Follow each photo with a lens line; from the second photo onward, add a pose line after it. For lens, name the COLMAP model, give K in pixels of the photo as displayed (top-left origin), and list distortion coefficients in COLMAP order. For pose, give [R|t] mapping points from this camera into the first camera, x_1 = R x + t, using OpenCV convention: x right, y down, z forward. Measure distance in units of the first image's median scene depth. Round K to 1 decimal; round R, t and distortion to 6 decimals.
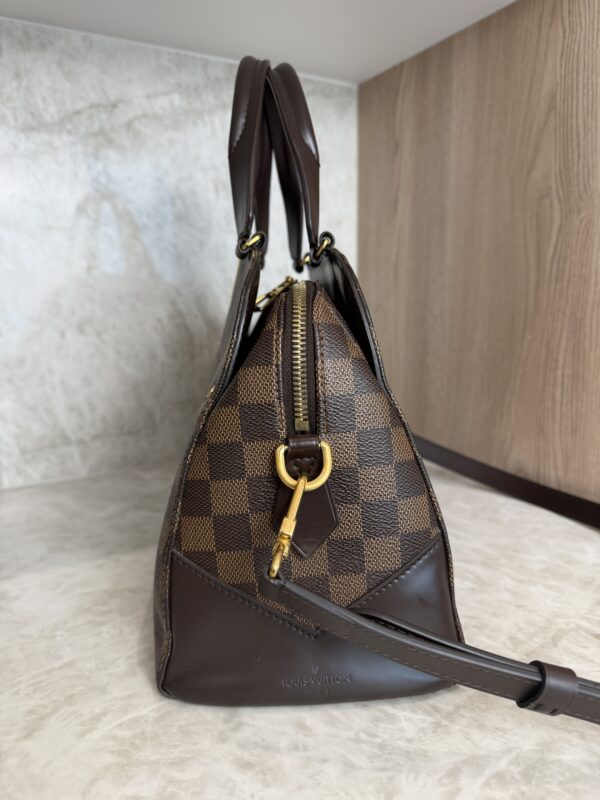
lens RADIAL K [[589.3, 0, 300.6], [0, 589.3, 398.4], [0, 0, 1]] dist [-0.030392, 0.003202]
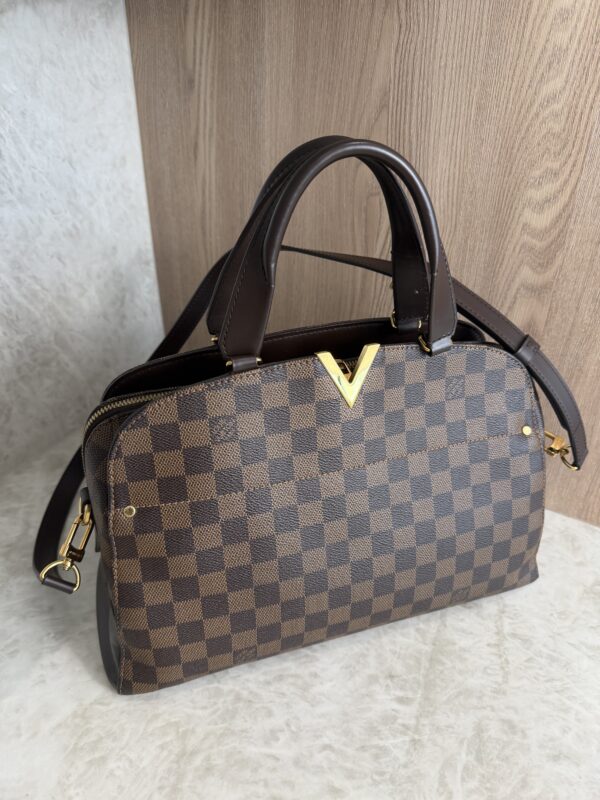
lens RADIAL K [[582.2, 0, 303.3], [0, 582.2, 400.0], [0, 0, 1]] dist [-0.017486, -0.004366]
pose [[0.870658, -0.231687, 0.433907, -0.226180], [0.058919, 0.924895, 0.375629, -0.410593], [-0.488347, -0.301479, 0.818918, 0.111611]]
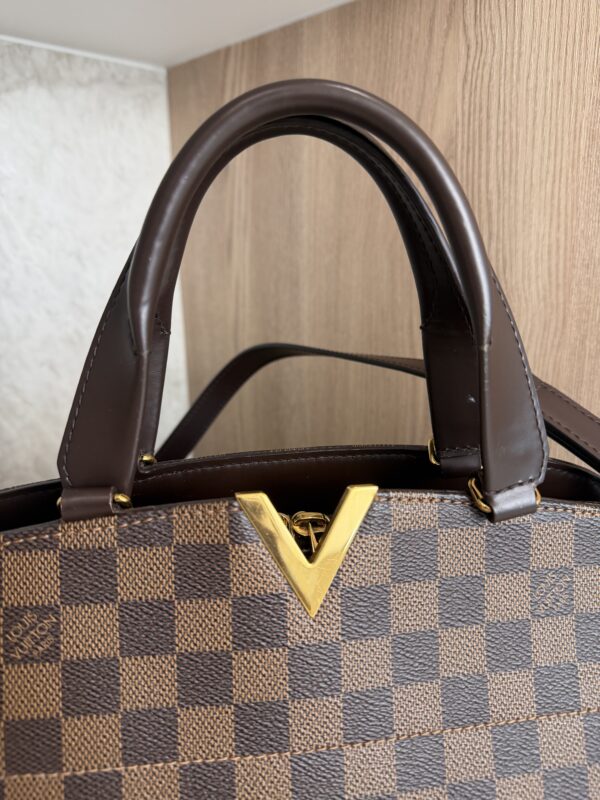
lens RADIAL K [[586.6, 0, 300.0], [0, 586.6, 400.0], [0, 0, 1]] dist [-0.017376, -0.025350]
pose [[0.960918, -0.074673, 0.266573, 0.053041], [0.049296, 0.993699, 0.100659, -0.287970], [-0.272410, -0.083584, 0.958544, 0.354715]]
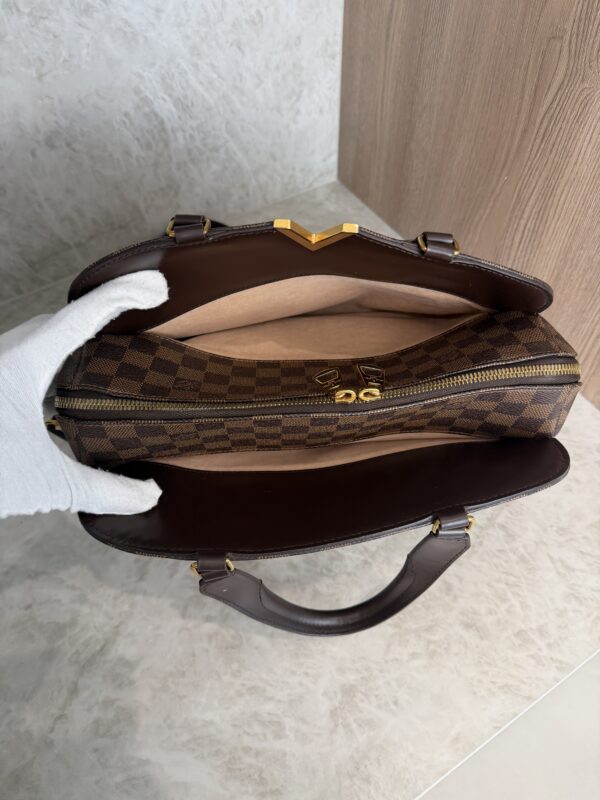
lens RADIAL K [[582.2, 0, 303.3], [0, 582.2, 400.0], [0, 0, 1]] dist [-0.017486, -0.004366]
pose [[0.999336, -0.026580, 0.024932, 0.004270], [0.002244, 0.727714, 0.685878, -0.553174], [-0.036374, -0.685366, 0.727290, 0.018745]]
